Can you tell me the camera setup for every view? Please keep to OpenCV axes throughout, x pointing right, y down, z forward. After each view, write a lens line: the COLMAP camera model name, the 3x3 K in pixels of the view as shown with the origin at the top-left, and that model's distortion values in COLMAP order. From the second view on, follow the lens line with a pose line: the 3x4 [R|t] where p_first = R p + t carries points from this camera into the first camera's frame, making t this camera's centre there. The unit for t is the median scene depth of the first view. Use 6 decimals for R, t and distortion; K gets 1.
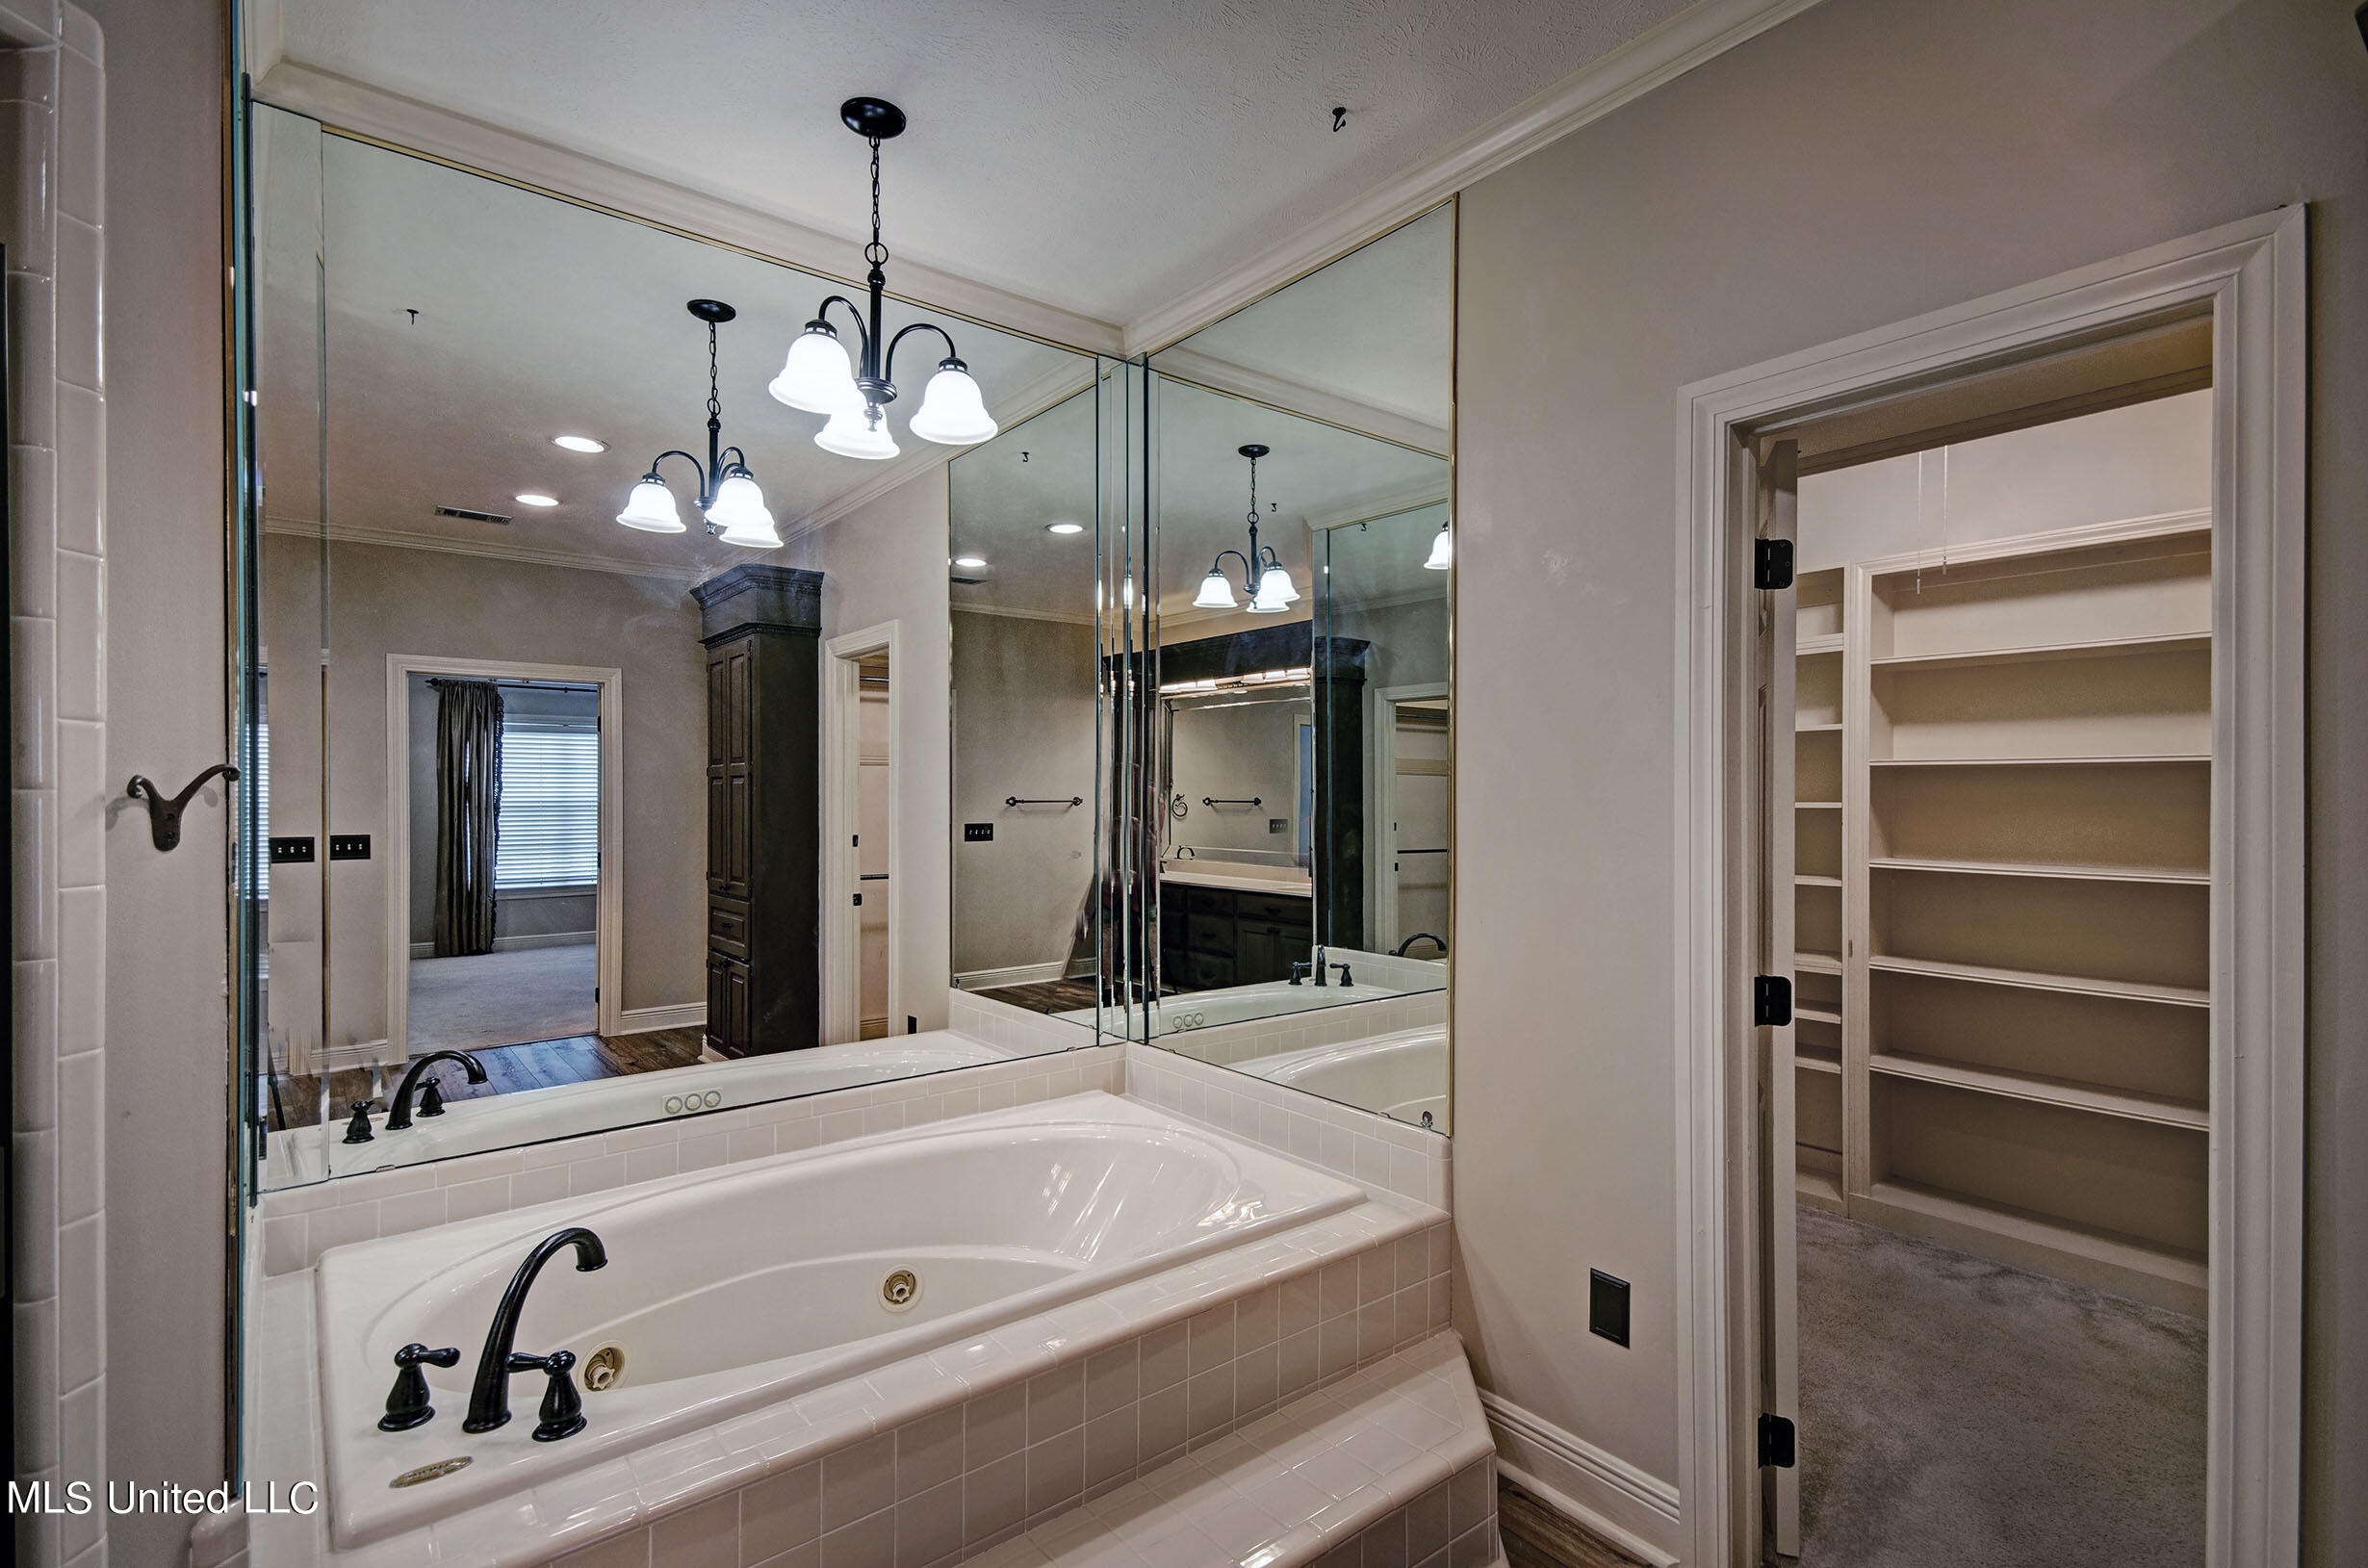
lens RADIAL K [[1087.8, 0, 1162.1], [0, 1087.8, 789.5], [0, 0, 1]] dist [0.022259, -0.001422]
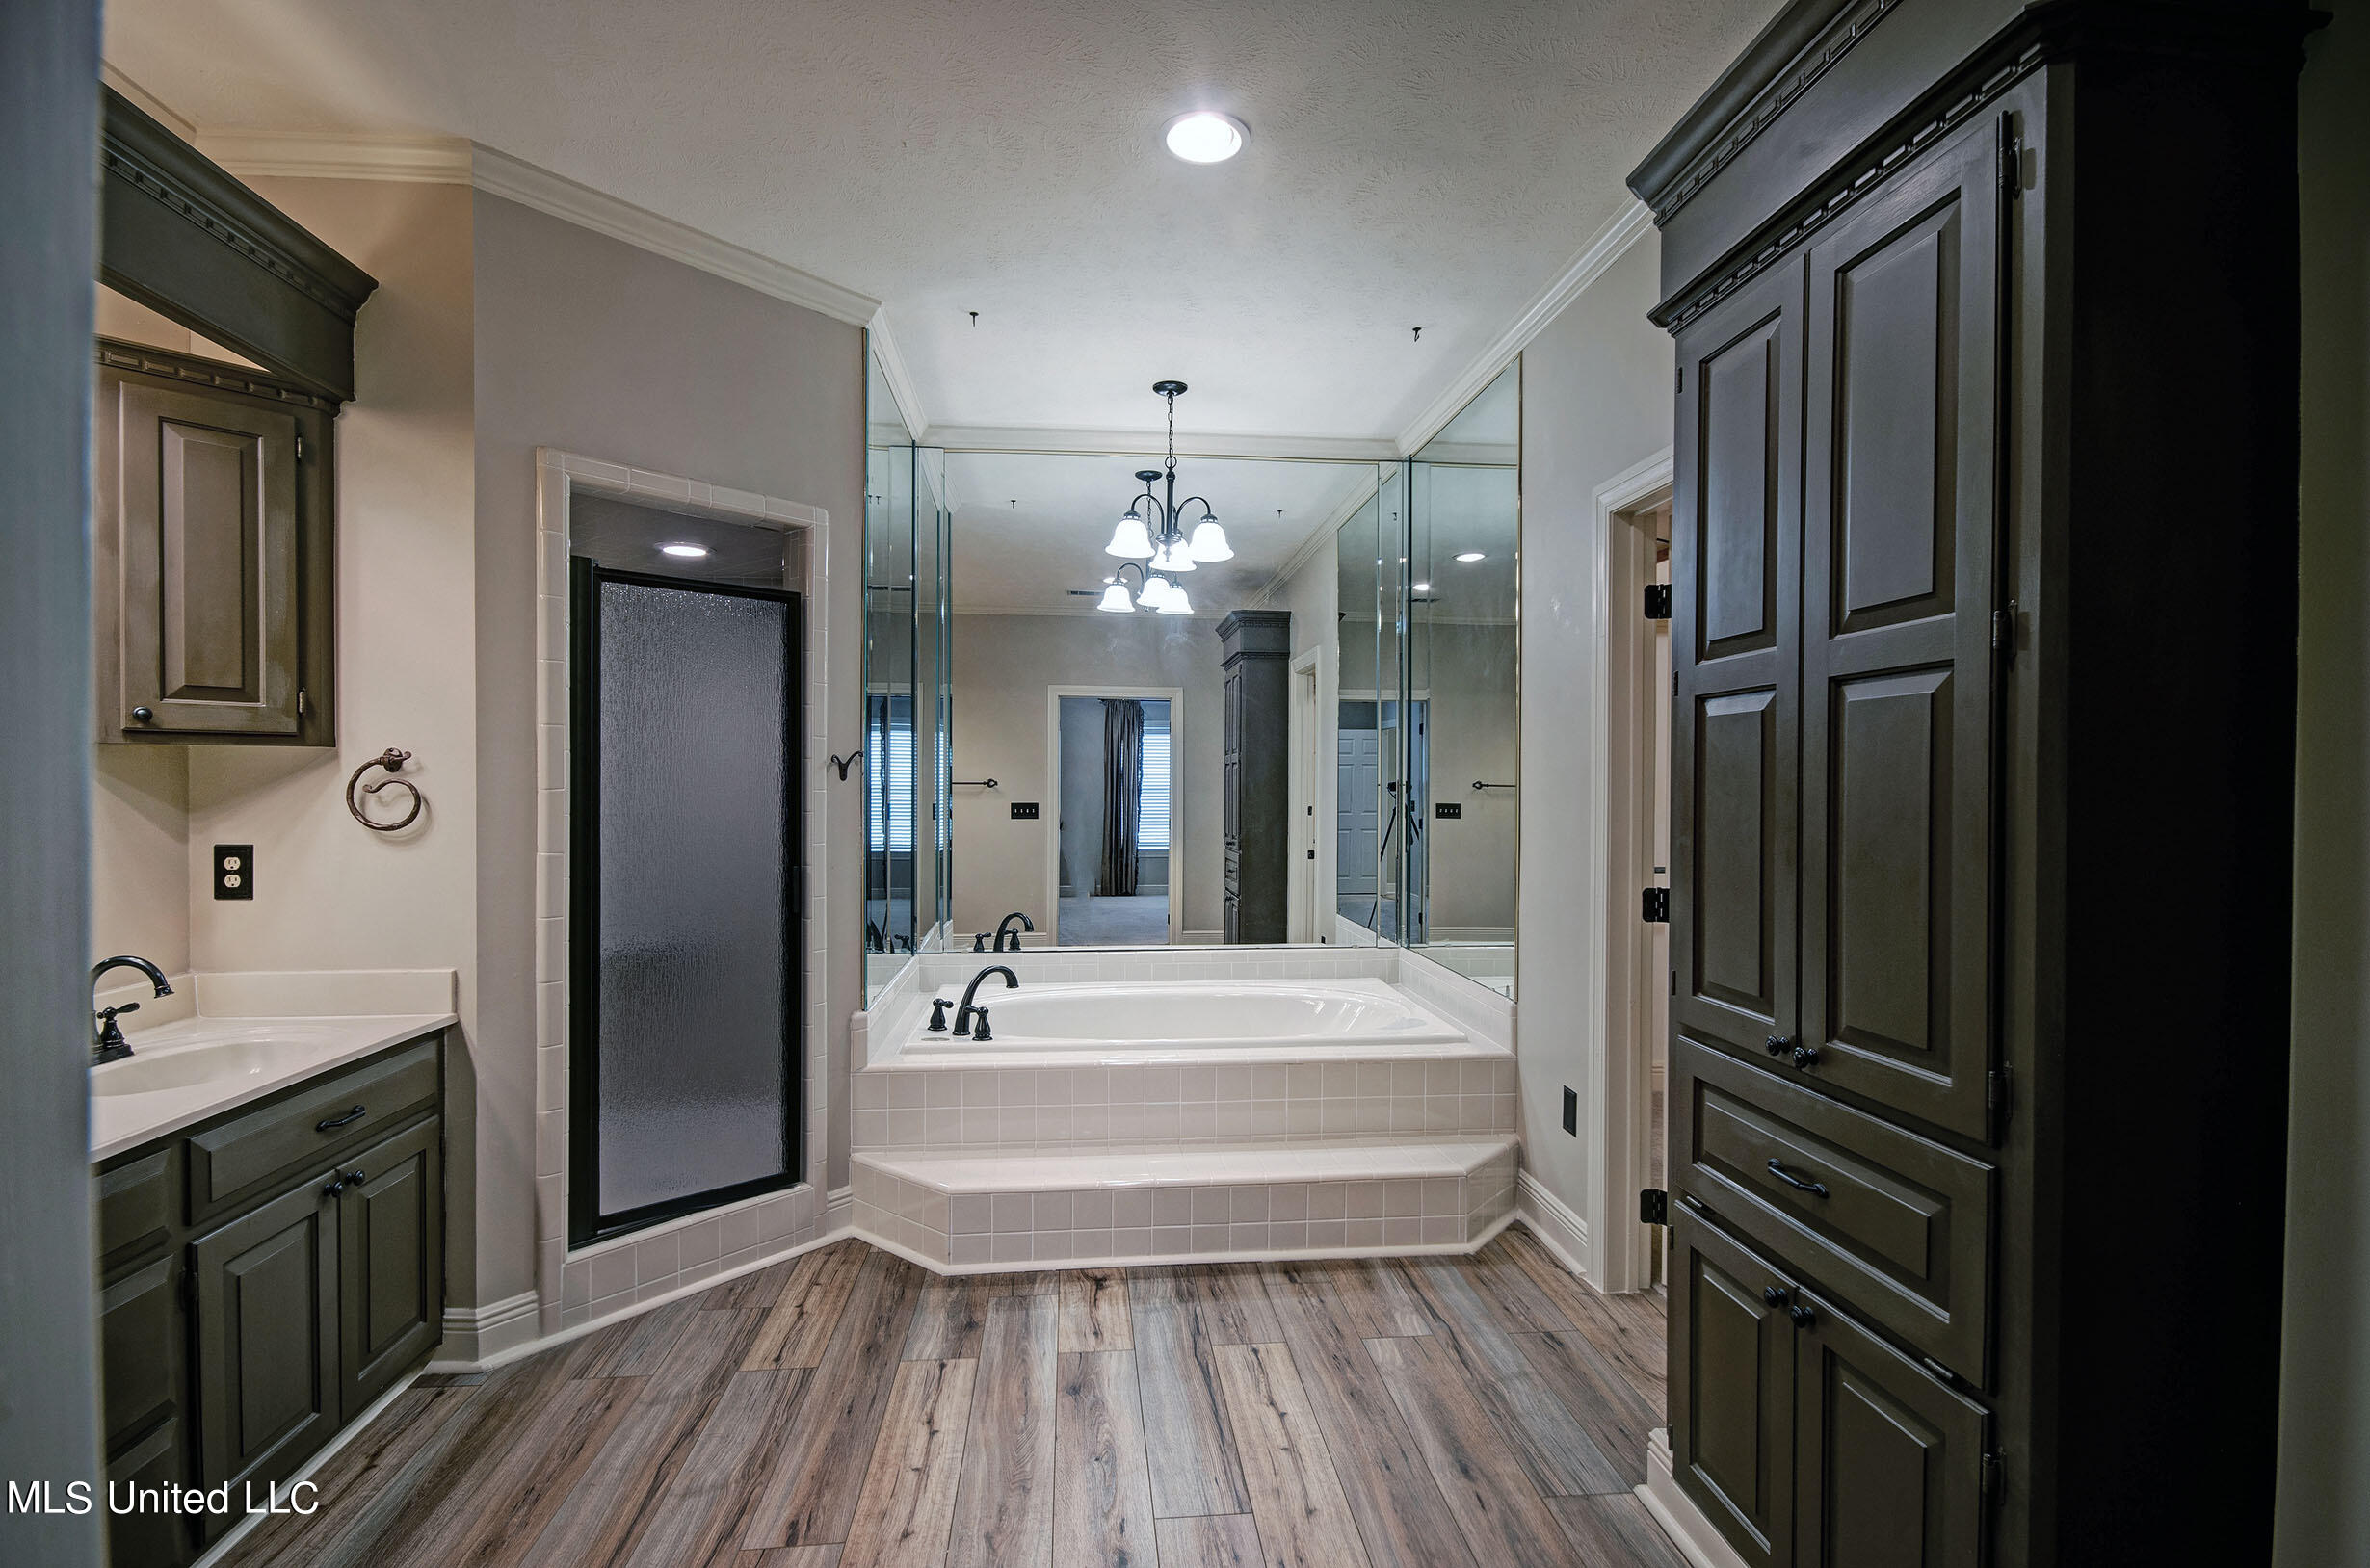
lens RADIAL K [[1088.6, 0, 1191.2], [0, 1088.6, 786.3], [0, 0, 1]] dist [0.022259, -0.001422]
pose [[0.851863, 0.004041, -0.523748, 0.655698], [-0.002124, 0.999989, 0.004262, 0.026154], [0.523760, -0.002519, 0.851862, -0.462047]]
